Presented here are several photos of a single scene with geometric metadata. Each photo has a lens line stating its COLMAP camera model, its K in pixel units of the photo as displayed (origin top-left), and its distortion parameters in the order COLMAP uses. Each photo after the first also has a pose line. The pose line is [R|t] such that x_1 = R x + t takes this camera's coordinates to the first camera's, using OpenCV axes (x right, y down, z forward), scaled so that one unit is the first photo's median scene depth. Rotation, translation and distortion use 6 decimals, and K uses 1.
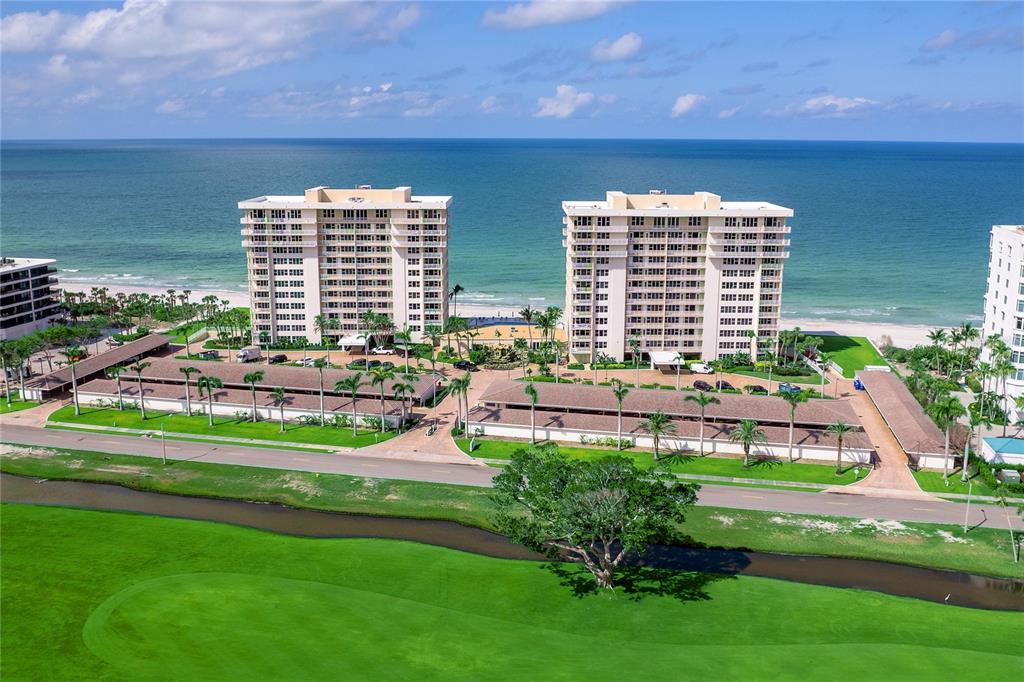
lens RADIAL K [[632.5, 0, 514.2], [0, 632.5, 344.8], [0, 0, 1]] dist [-0.045583, 0.009997]
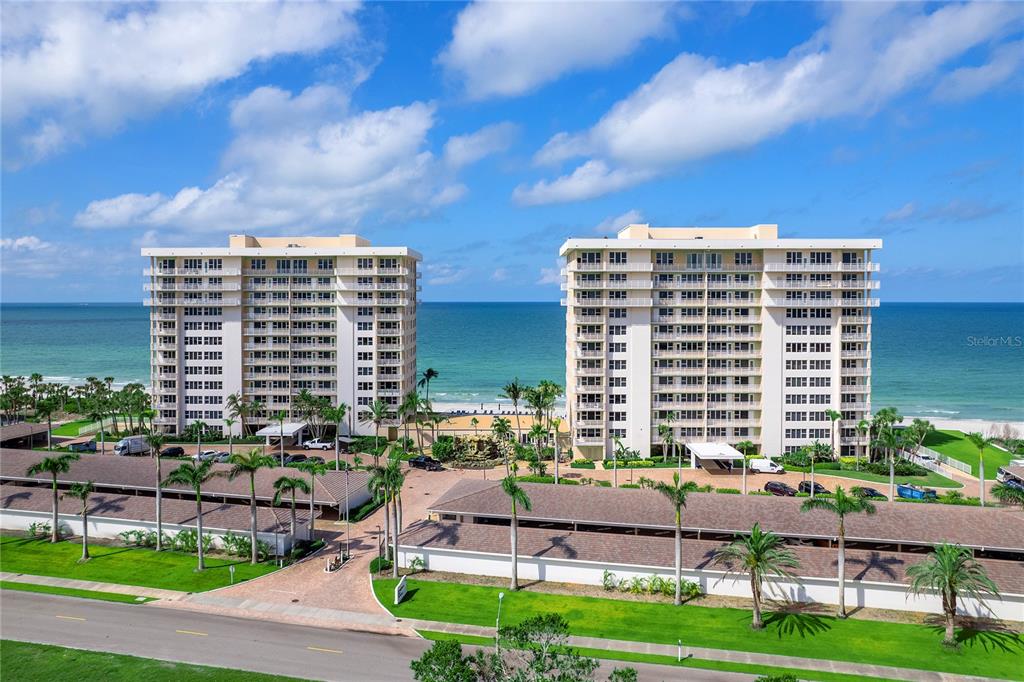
lens RADIAL K [[632.5, 0, 503.6], [0, 632.5, 335.4], [0, 0, 1]] dist [-0.045583, 0.009997]
pose [[0.999946, 0.001680, -0.010287, 0.018074], [-0.003702, 0.979816, -0.199868, 0.036203], [0.009744, 0.199895, 0.979769, 0.302719]]
